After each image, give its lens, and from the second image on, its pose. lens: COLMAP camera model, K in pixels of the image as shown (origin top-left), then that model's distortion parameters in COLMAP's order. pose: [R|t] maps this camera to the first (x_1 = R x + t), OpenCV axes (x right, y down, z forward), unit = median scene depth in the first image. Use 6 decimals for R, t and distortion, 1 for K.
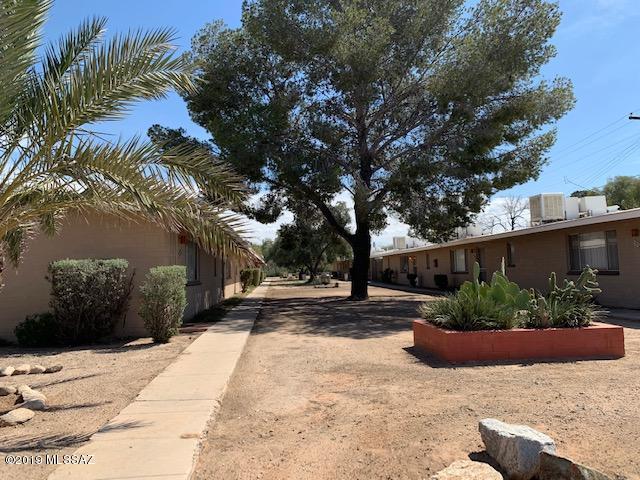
lens RADIAL K [[481.0, 0, 319.3], [0, 481.0, 232.5], [0, 0, 1]] dist [-0.005923, -0.003549]
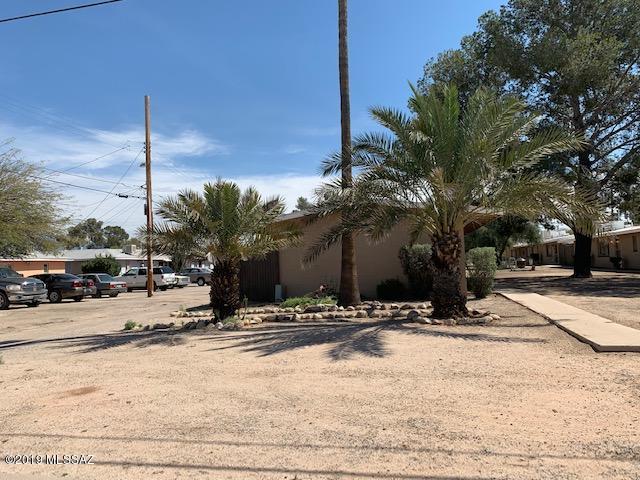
lens RADIAL K [[481.1, 0, 320.7], [0, 481.1, 232.8], [0, 0, 1]] dist [0.033176, -0.040241]
pose [[0.956446, -0.030768, -0.290284, -0.193257], [0.037089, 0.999179, 0.016298, -0.010038], [0.289545, -0.026354, 0.956802, -0.310966]]
